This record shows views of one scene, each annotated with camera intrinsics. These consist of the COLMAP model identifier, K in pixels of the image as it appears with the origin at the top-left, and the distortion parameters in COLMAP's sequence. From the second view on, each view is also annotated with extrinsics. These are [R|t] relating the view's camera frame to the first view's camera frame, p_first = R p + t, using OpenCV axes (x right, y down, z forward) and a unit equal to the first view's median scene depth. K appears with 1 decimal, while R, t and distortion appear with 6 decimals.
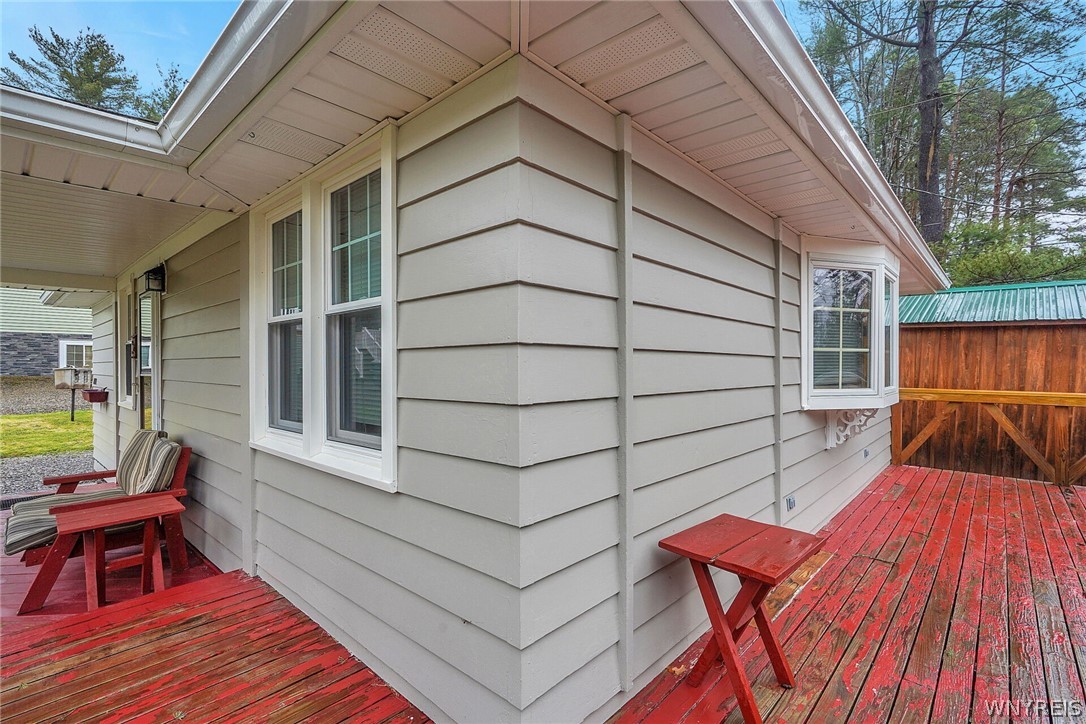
lens RADIAL K [[513.0, 0, 537.7], [0, 513.0, 368.3], [0, 0, 1]] dist [0.001921, 0.001825]
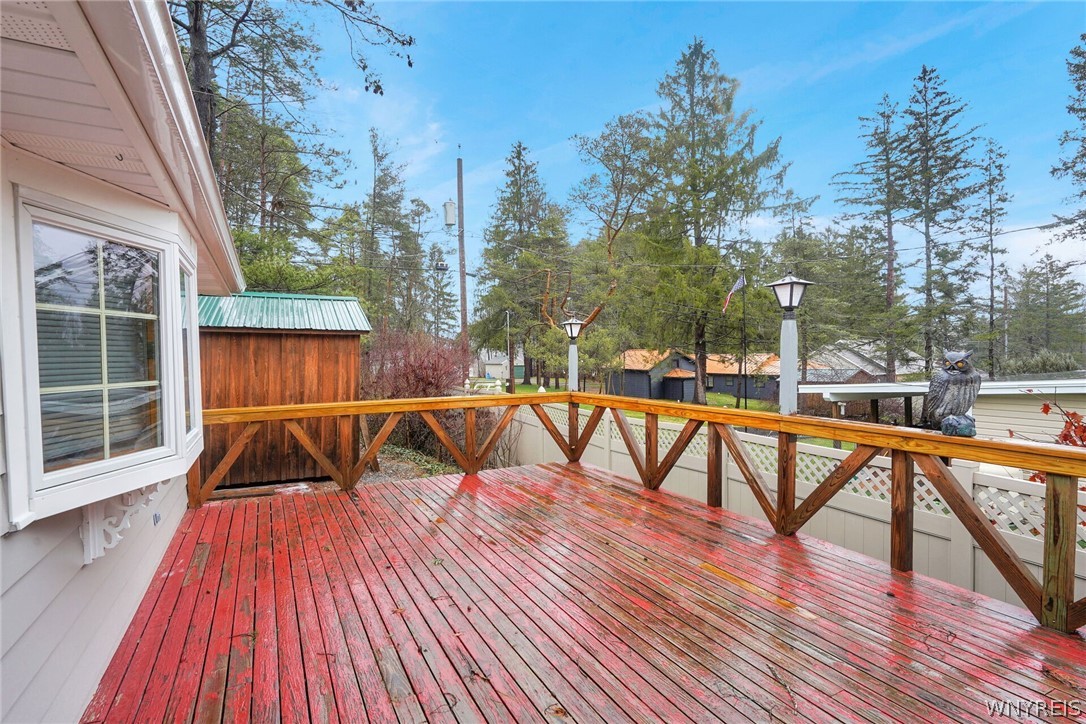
lens RADIAL K [[513.0, 0, 537.7], [0, 513.0, 368.3], [0, 0, 1]] dist [0.001921, 0.001825]
pose [[0.340327, -0.033056, 0.939726, 0.109420], [0.025835, 0.999333, 0.025796, -0.026478], [-0.939952, 0.015499, 0.340954, 0.178558]]
